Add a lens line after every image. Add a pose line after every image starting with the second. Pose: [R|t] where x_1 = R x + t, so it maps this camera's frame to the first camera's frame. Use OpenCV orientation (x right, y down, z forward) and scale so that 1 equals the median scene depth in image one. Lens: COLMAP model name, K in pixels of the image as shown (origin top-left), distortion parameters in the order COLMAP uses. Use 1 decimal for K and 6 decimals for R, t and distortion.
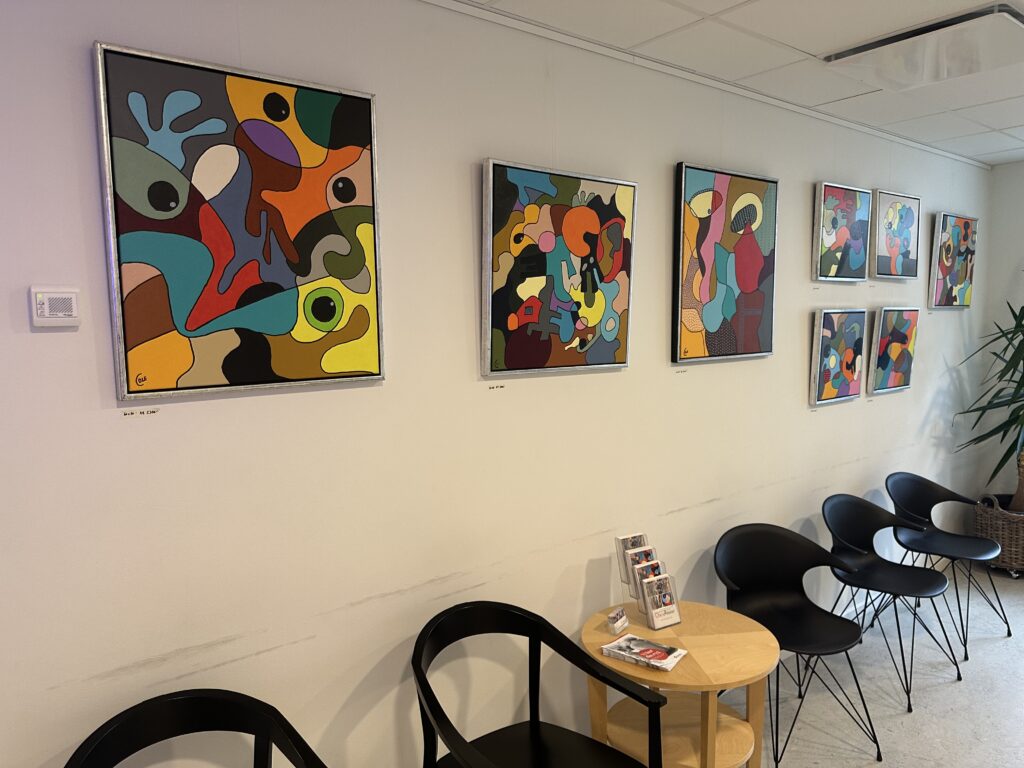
lens RADIAL K [[717.2, 0, 512.0], [0, 717.2, 384.0], [0, 0, 1]] dist [0.188390, -0.391962]
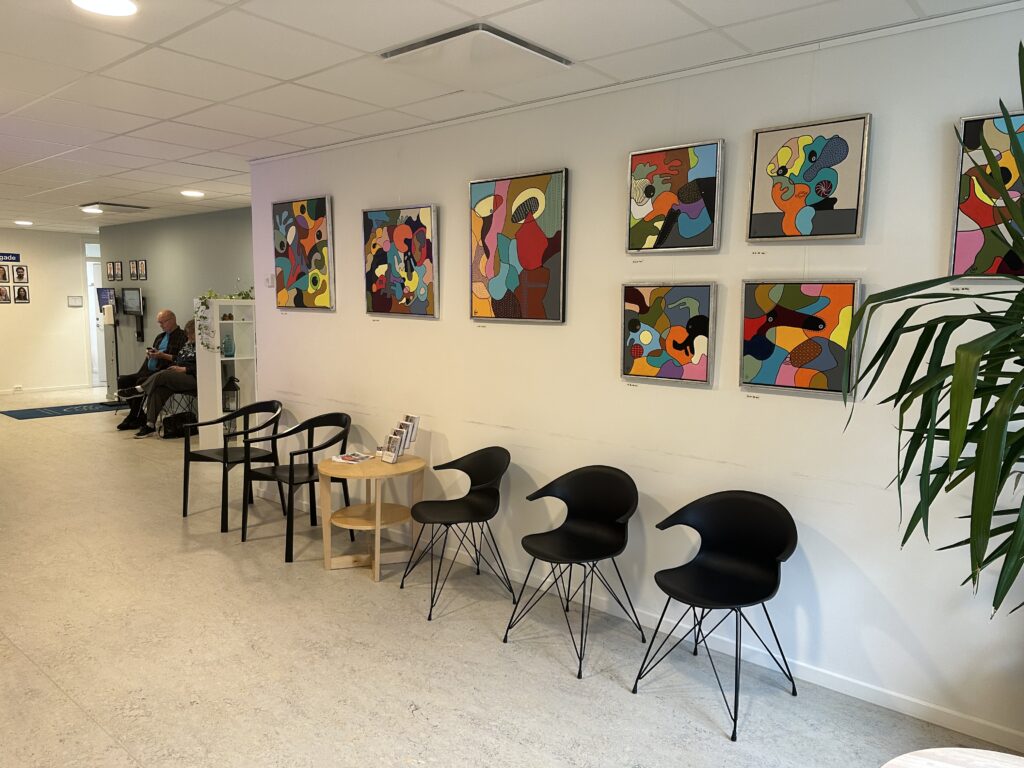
lens RADIAL K [[717.2, 0, 512.0], [0, 717.2, 384.0], [0, 0, 1]] dist [0.188390, -0.391962]
pose [[0.190480, 0.134982, -0.972367, 1.917645], [-0.103863, 0.987714, 0.116766, -0.089994], [0.976181, 0.078751, 0.202159, 0.914851]]
